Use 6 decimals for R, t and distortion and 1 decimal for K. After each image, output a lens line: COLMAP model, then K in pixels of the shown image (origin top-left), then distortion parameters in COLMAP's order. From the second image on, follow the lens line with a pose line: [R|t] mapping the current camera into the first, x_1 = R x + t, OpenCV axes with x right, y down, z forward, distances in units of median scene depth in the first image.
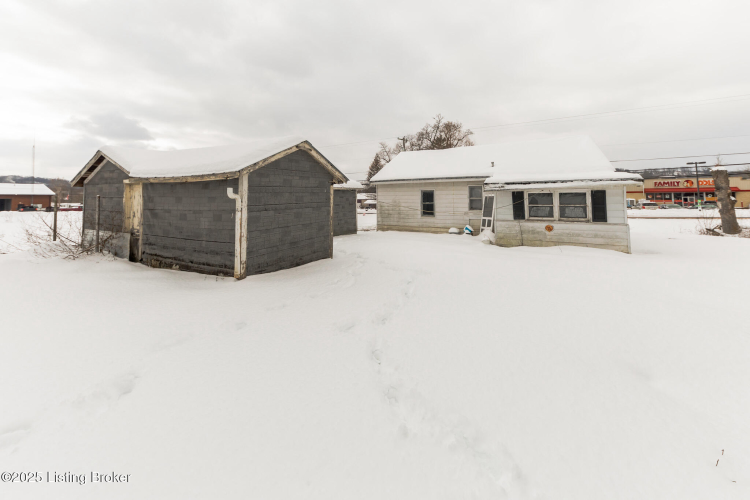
lens RADIAL K [[273.3, 0, 366.4], [0, 273.3, 207.2], [0, 0, 1]] dist [-0.000824, 0.000245]
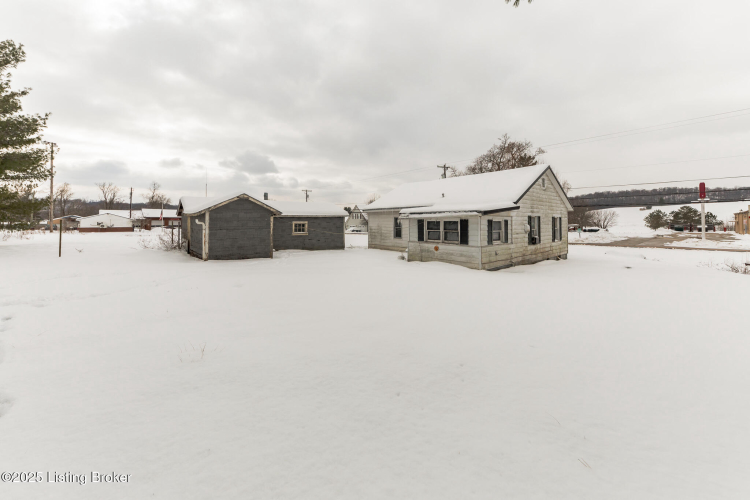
lens RADIAL K [[273.3, 0, 376.0], [0, 273.3, 248.7], [0, 0, 1]] dist [-0.000824, 0.000245]
pose [[0.941494, 0.041220, -0.334500, 0.795709], [-0.018511, 0.997319, 0.070795, -0.007460], [0.336521, -0.060461, 0.939733, -0.305038]]
